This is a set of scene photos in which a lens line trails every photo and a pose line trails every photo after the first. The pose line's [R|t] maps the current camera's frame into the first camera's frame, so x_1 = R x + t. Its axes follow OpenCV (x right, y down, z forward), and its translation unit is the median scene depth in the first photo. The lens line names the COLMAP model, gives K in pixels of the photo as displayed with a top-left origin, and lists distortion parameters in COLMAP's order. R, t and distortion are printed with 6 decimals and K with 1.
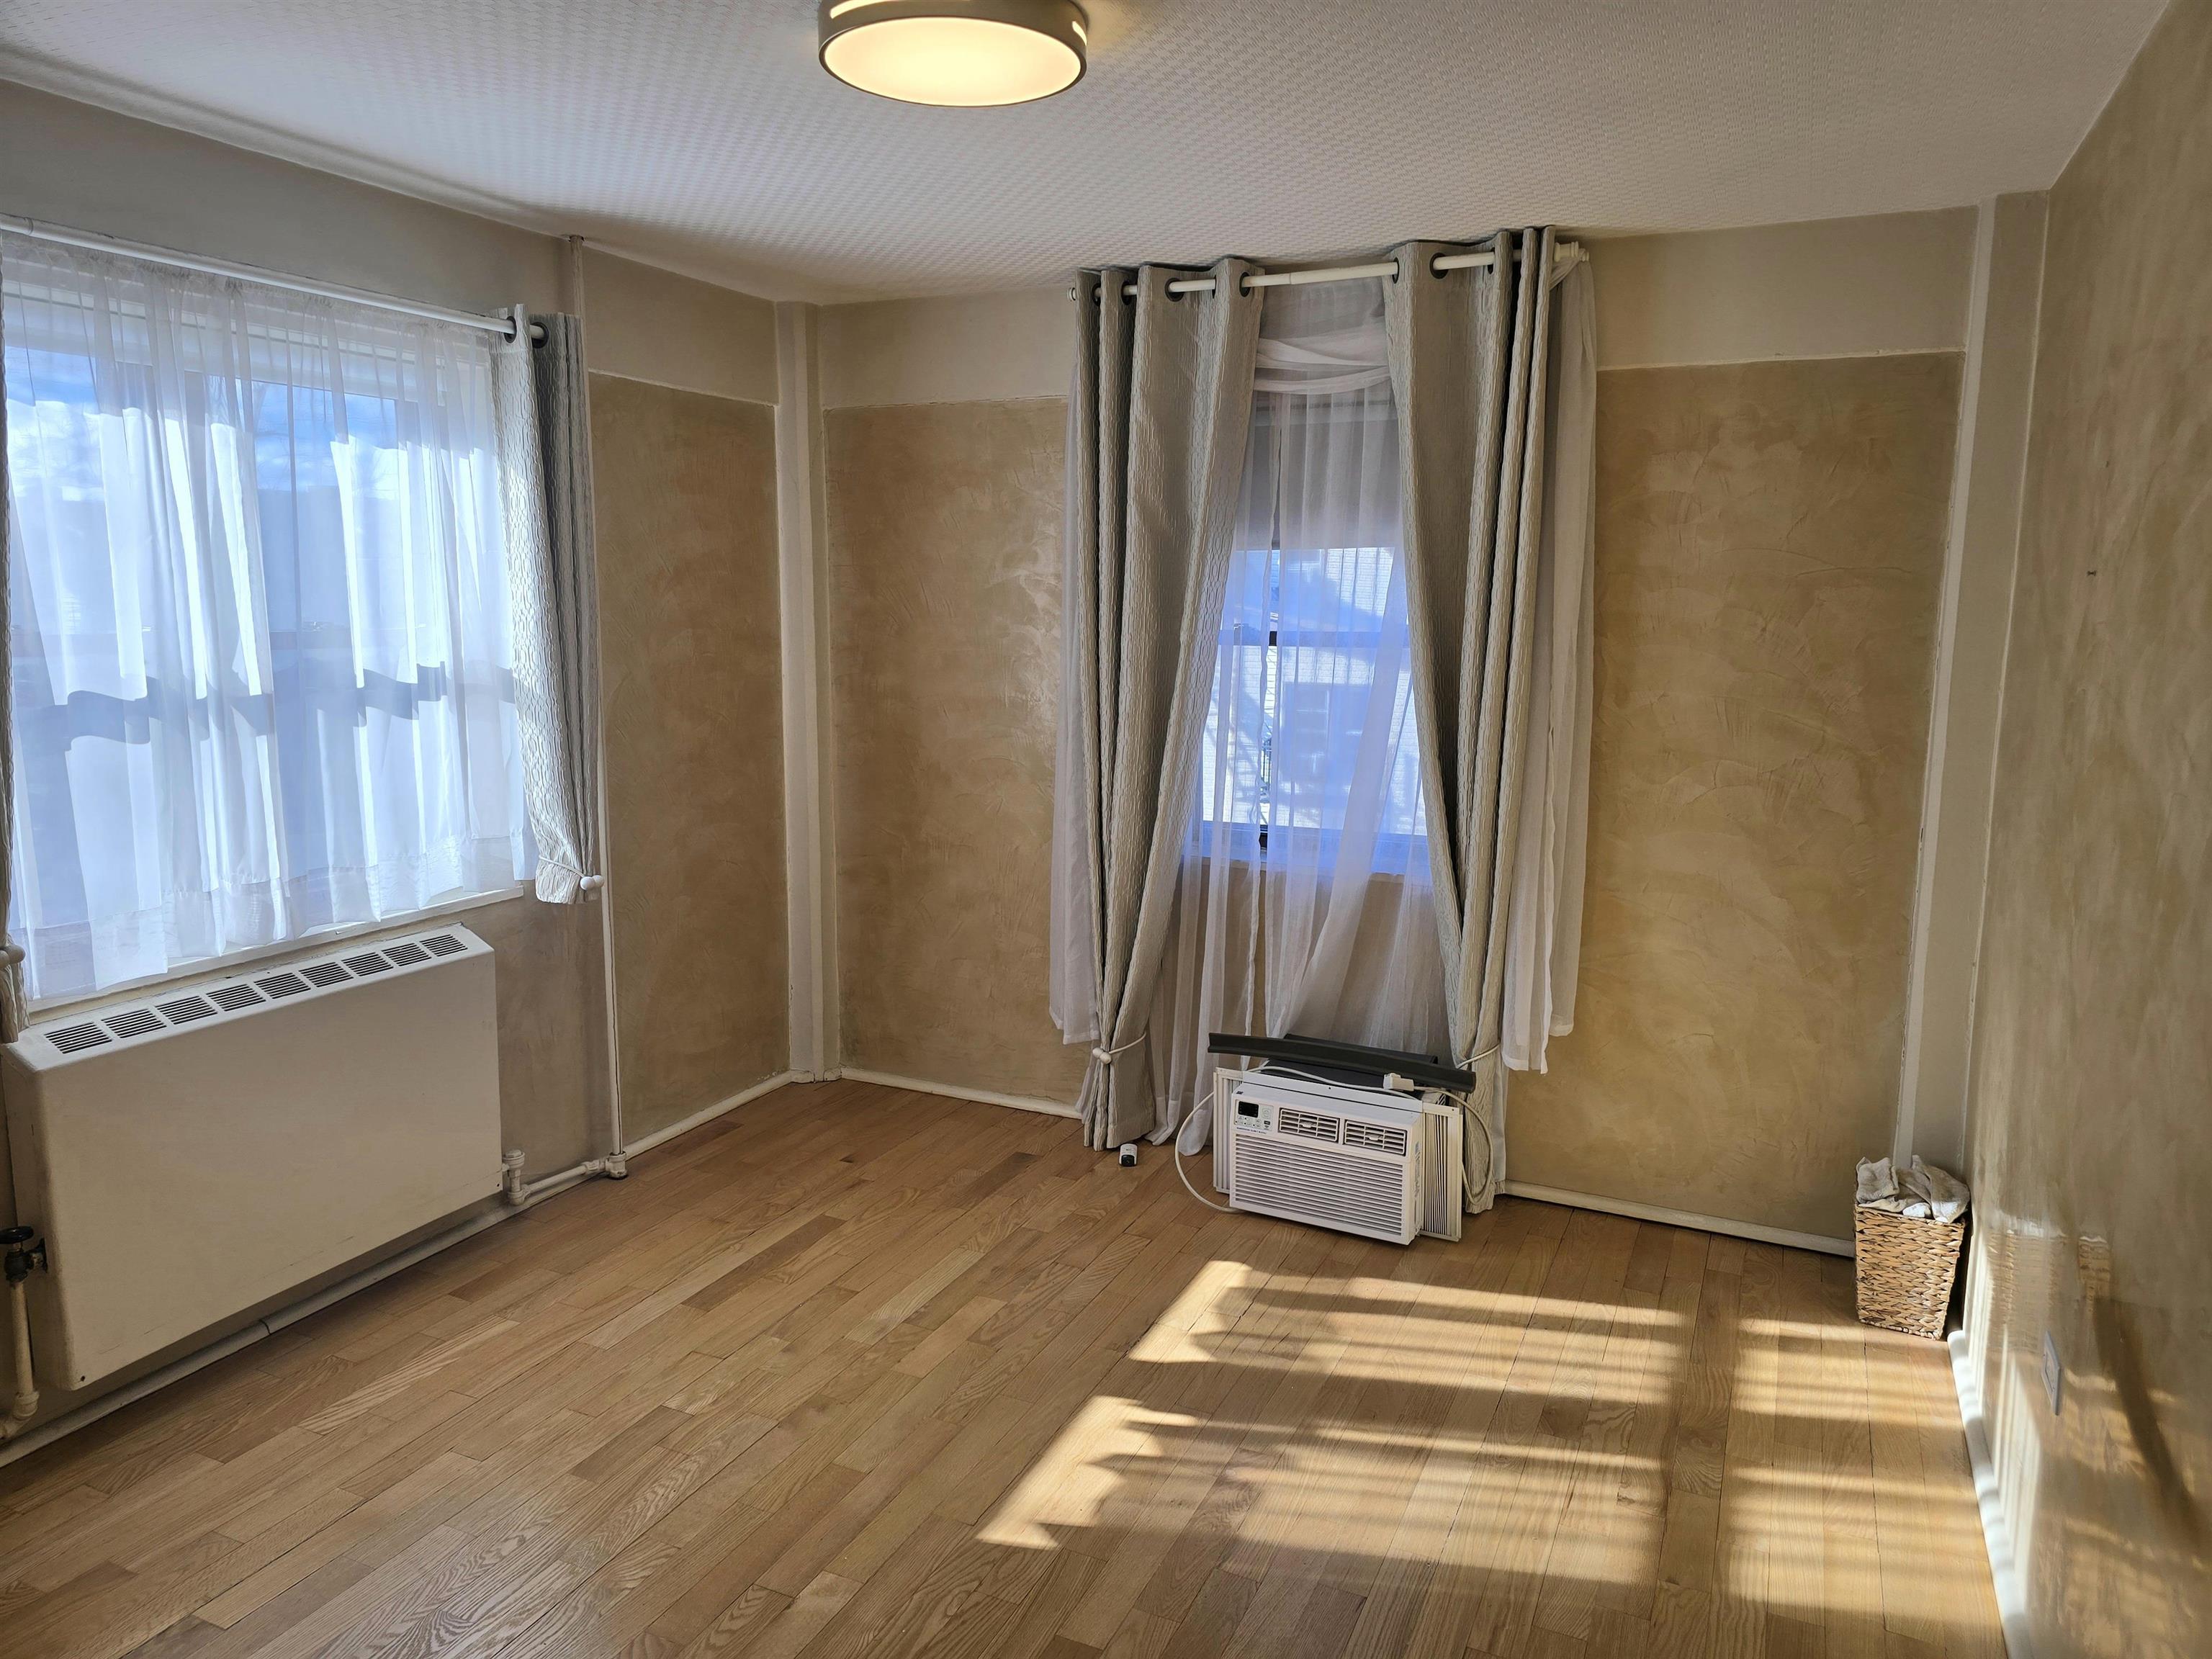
lens RADIAL K [[1478.4, 0, 1094.8], [0, 1478.4, 812.4], [0, 0, 1]] dist [0.064151, -0.049370]
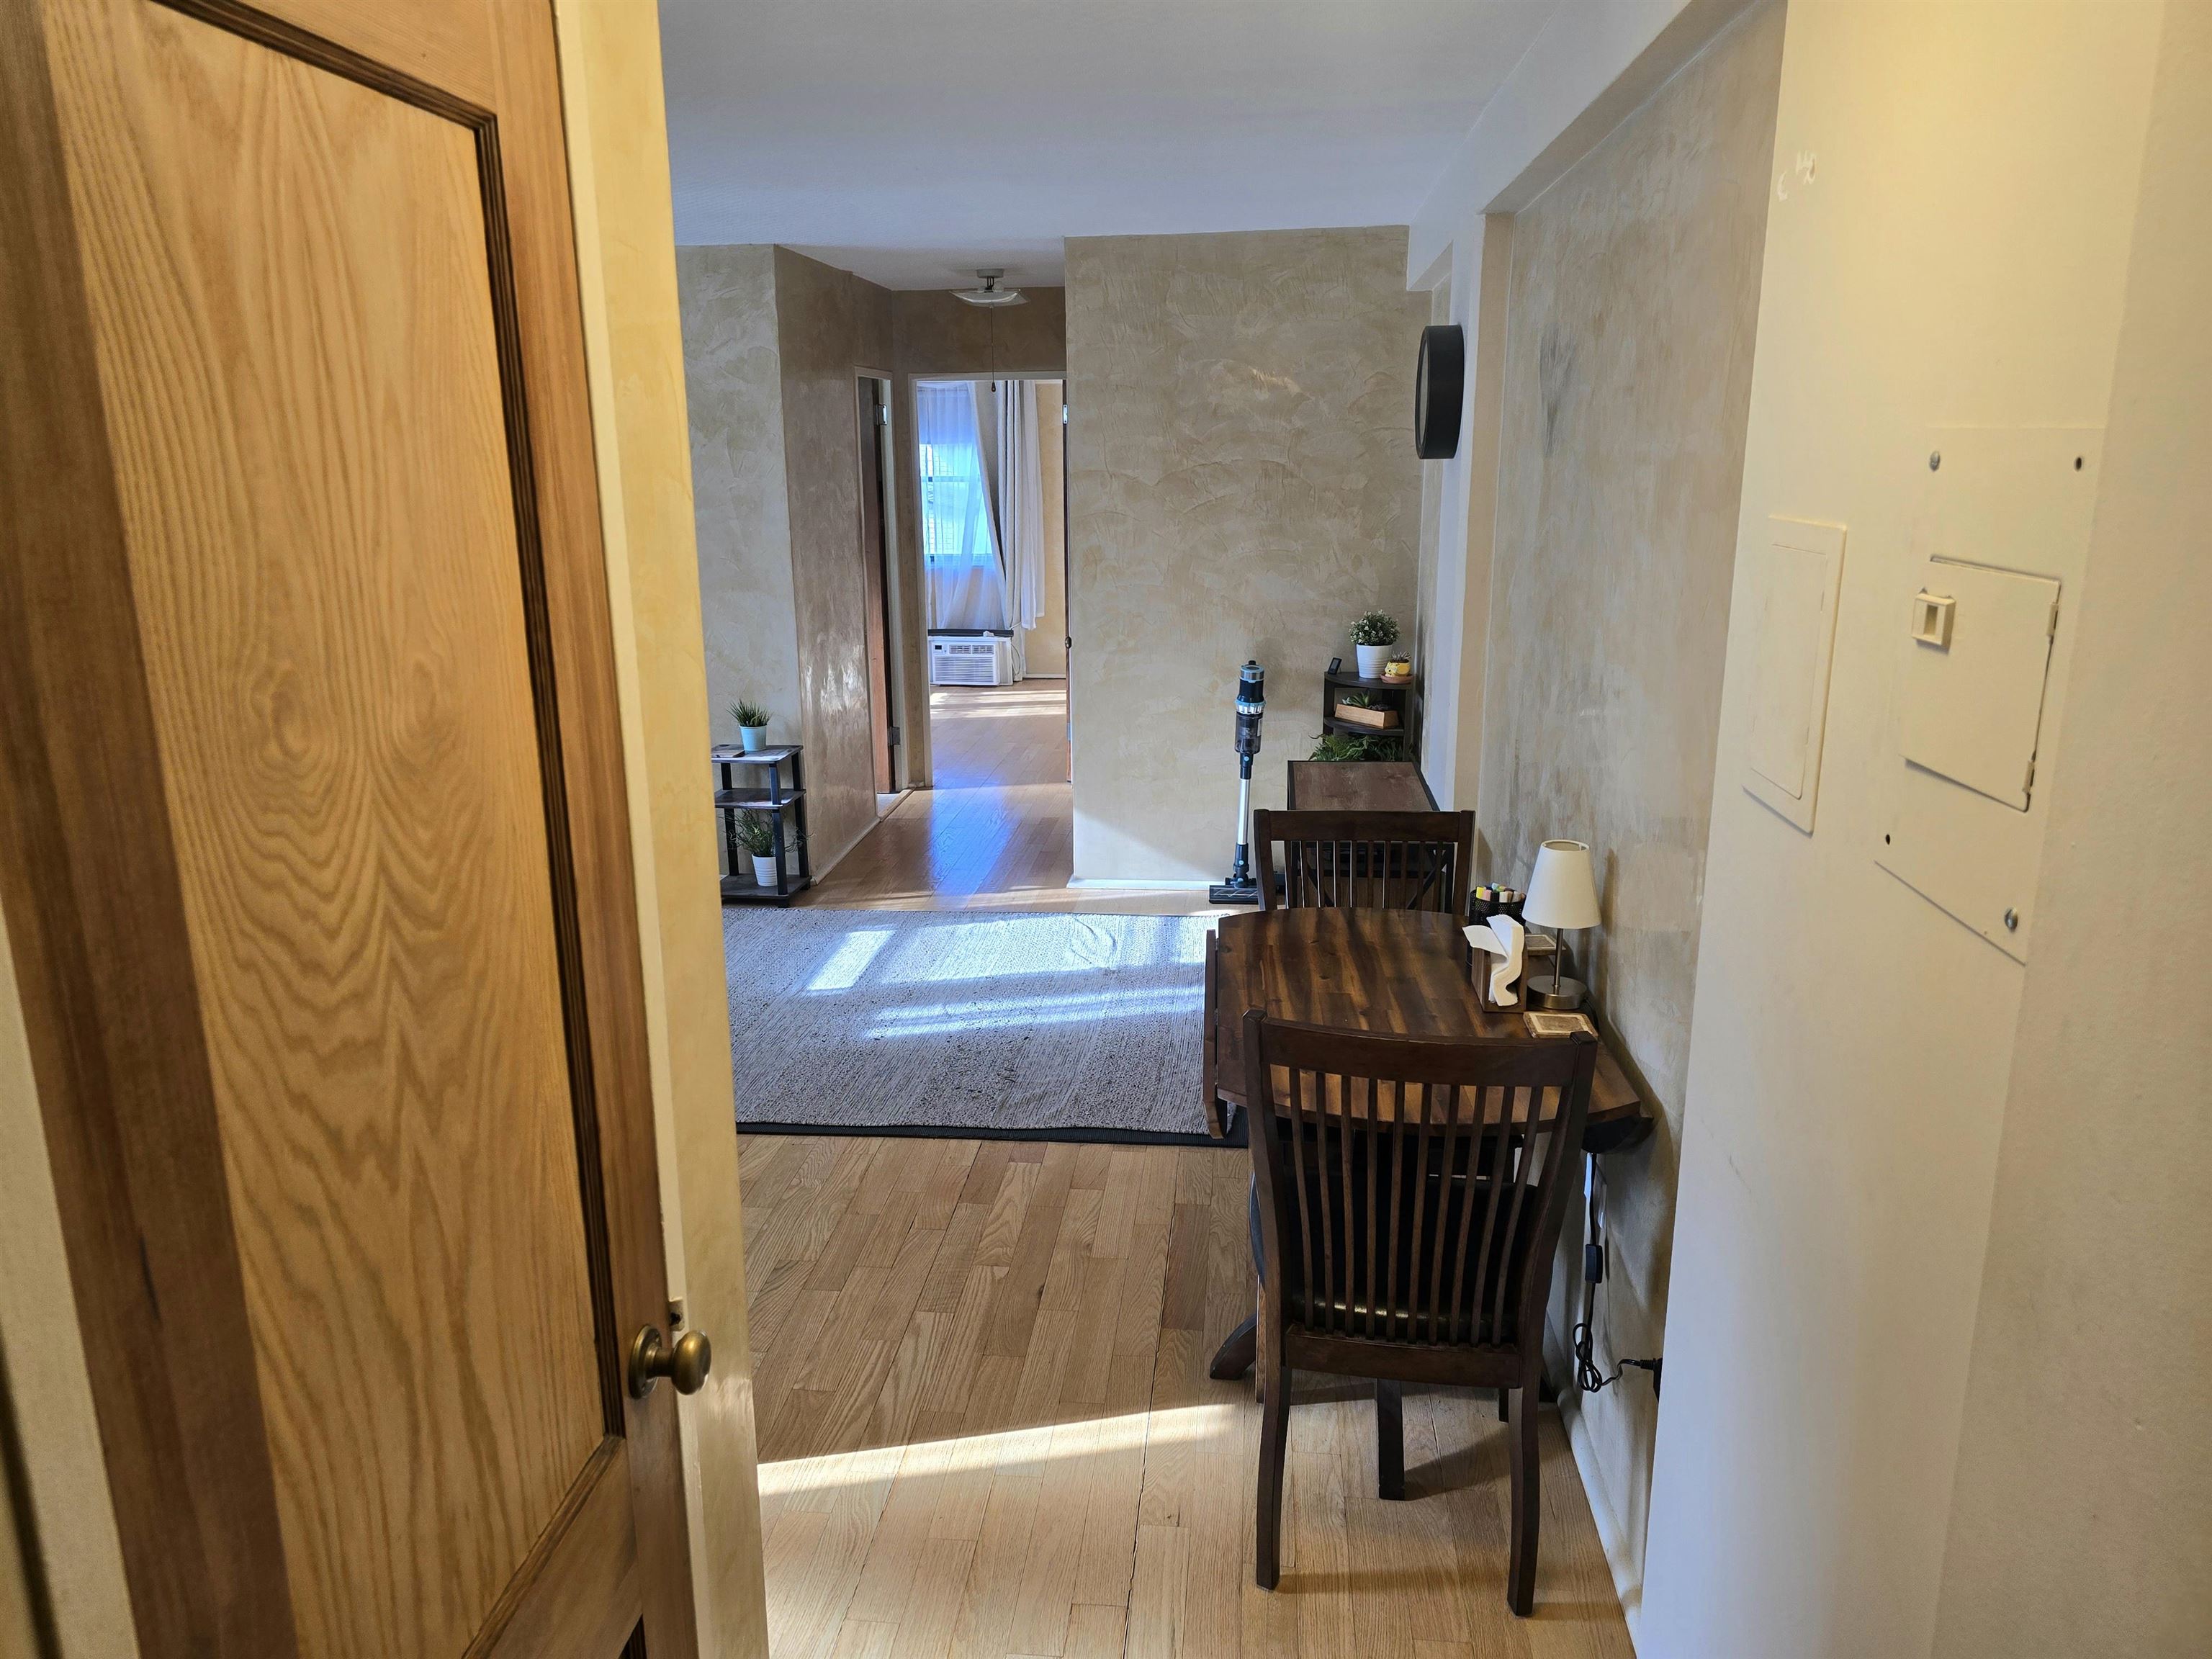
lens RADIAL K [[1478.4, 0, 1094.8], [0, 1478.4, 812.4], [0, 0, 1]] dist [0.064151, -0.049370]
pose [[0.946360, -0.088730, 0.310692, -0.500550], [0.060465, 0.993202, 0.099472, 0.238508], [-0.317406, -0.075350, 0.945291, -1.729140]]
